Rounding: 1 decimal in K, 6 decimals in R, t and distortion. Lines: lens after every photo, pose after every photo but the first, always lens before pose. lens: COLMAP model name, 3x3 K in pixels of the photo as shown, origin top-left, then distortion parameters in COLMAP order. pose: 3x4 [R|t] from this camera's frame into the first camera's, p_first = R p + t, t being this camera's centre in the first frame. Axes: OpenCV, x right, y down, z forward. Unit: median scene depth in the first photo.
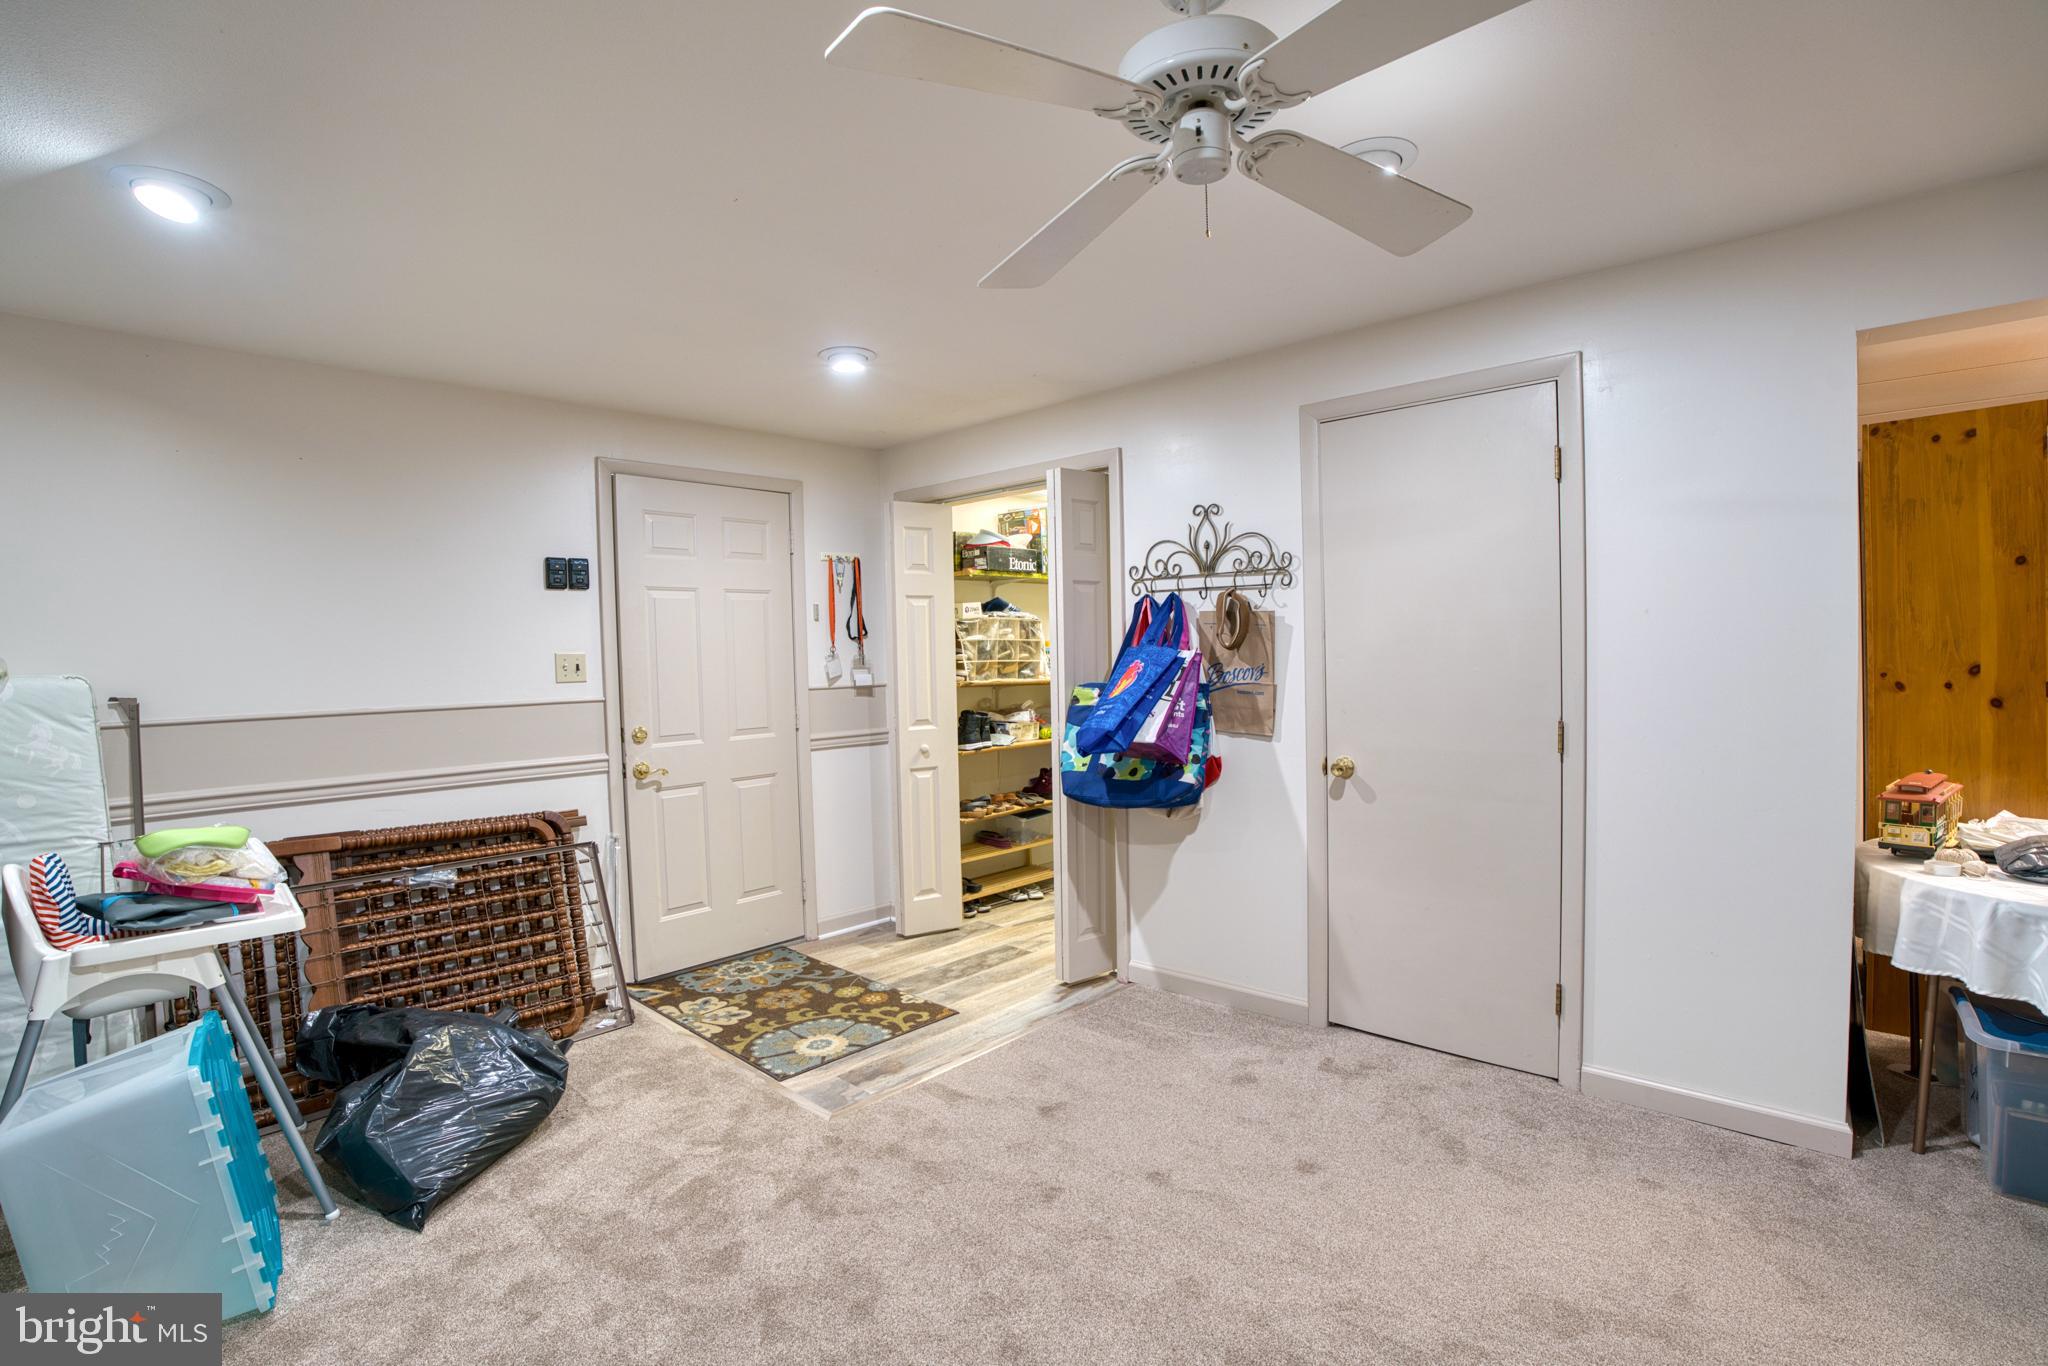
lens RADIAL K [[950.8, 0, 1037.8], [0, 950.8, 674.2], [0, 0, 1]] dist [-0.070402, 0.019065]
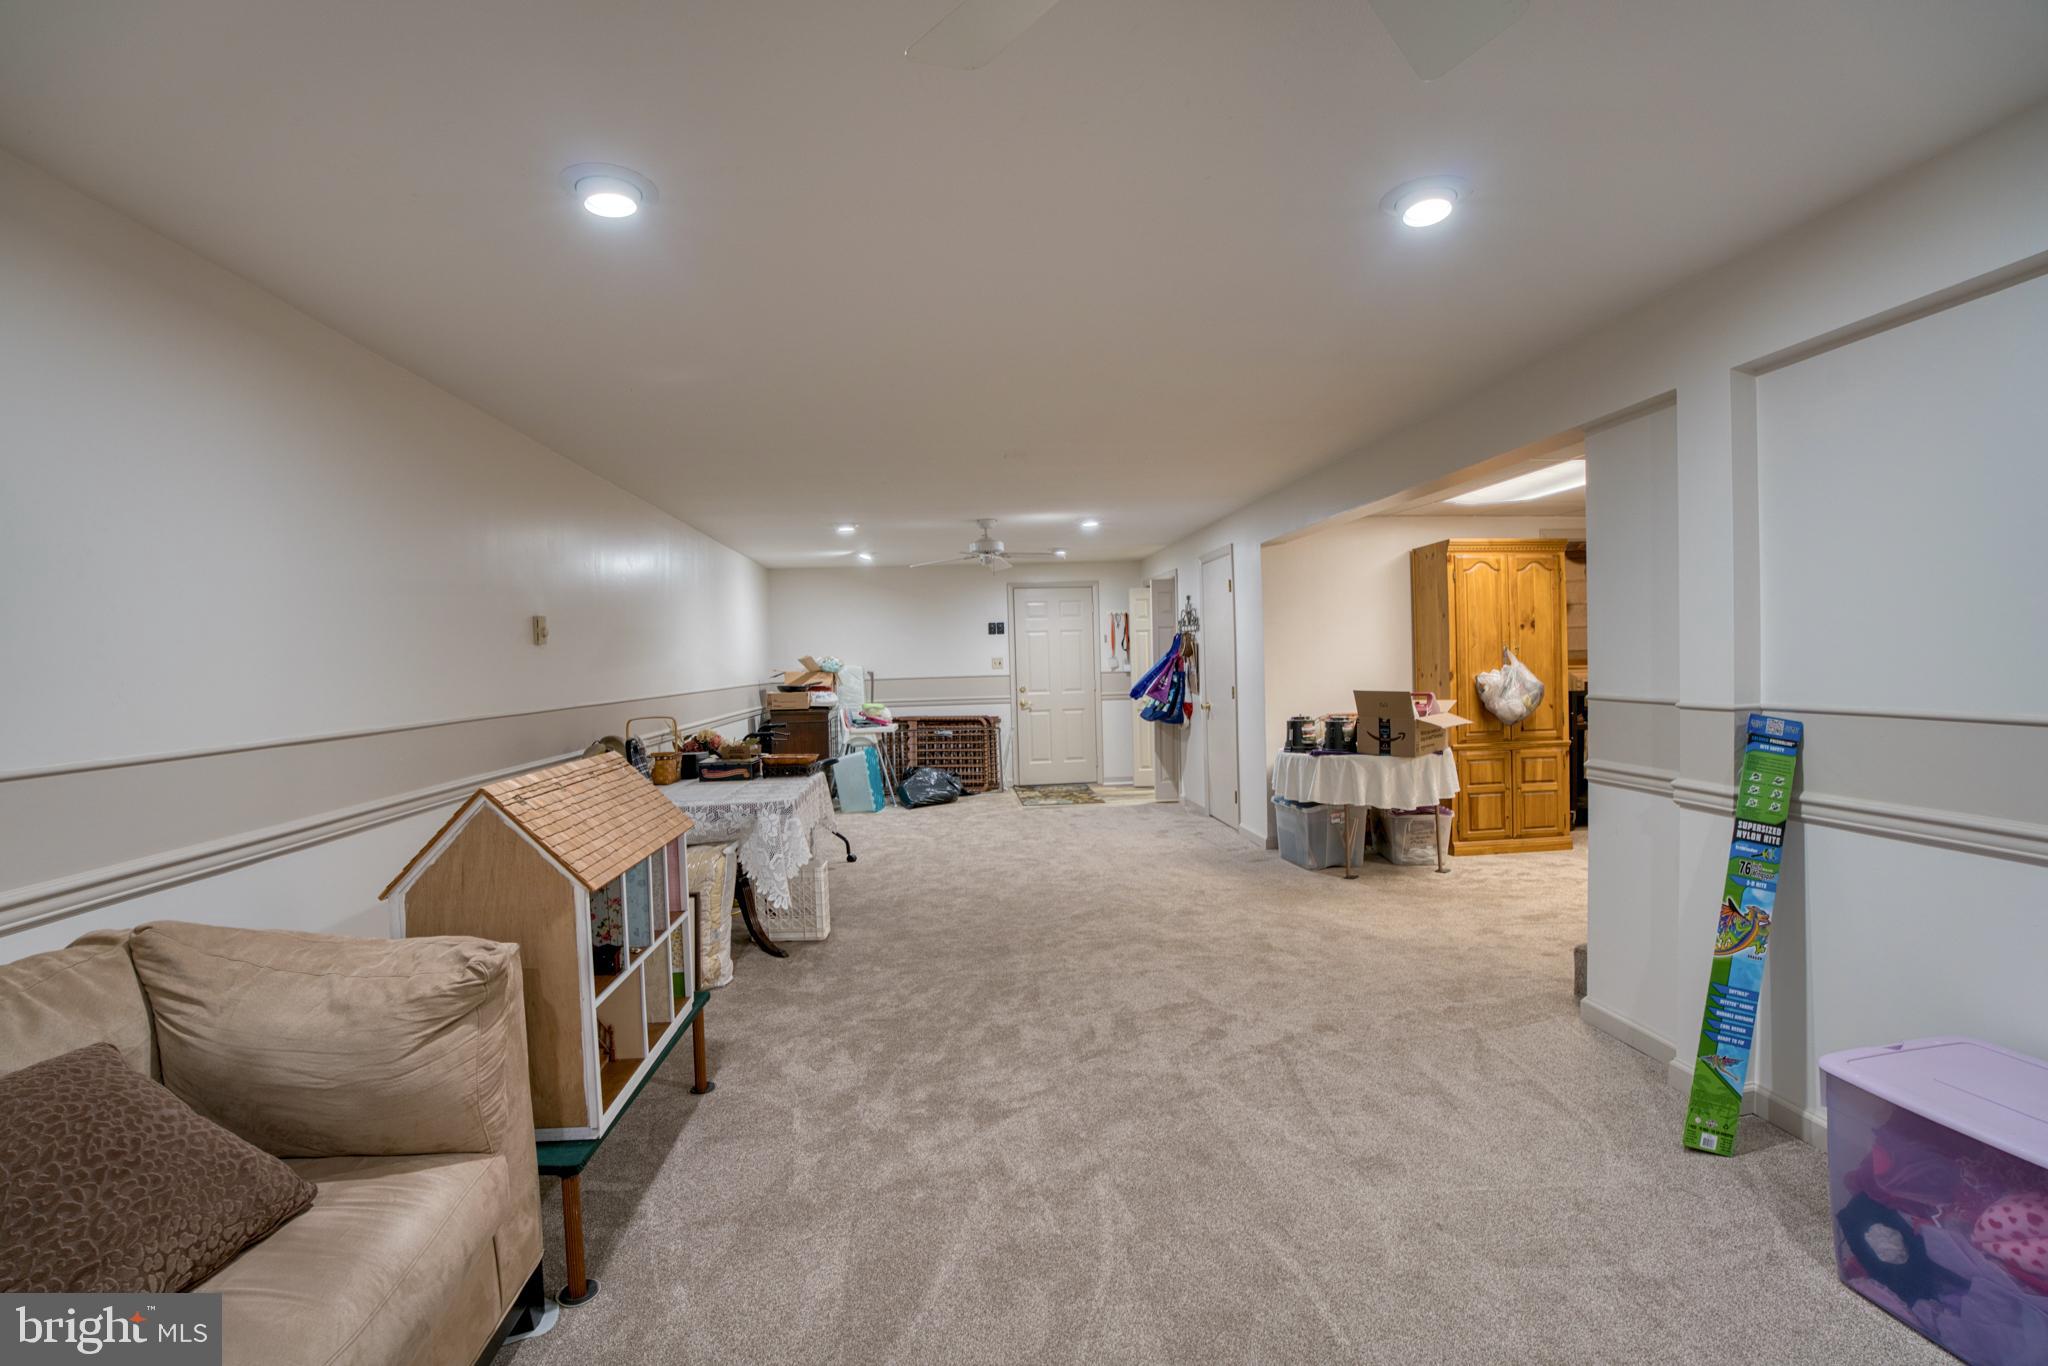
lens RADIAL K [[950.8, 0, 1015.0], [0, 950.8, 681.2], [0, 0, 1]] dist [-0.070402, 0.019065]
pose [[0.731370, 0.015639, -0.681801, 1.412733], [-0.005453, 0.999839, 0.017085, -0.002159], [0.681959, -0.008777, 0.731338, -0.973422]]
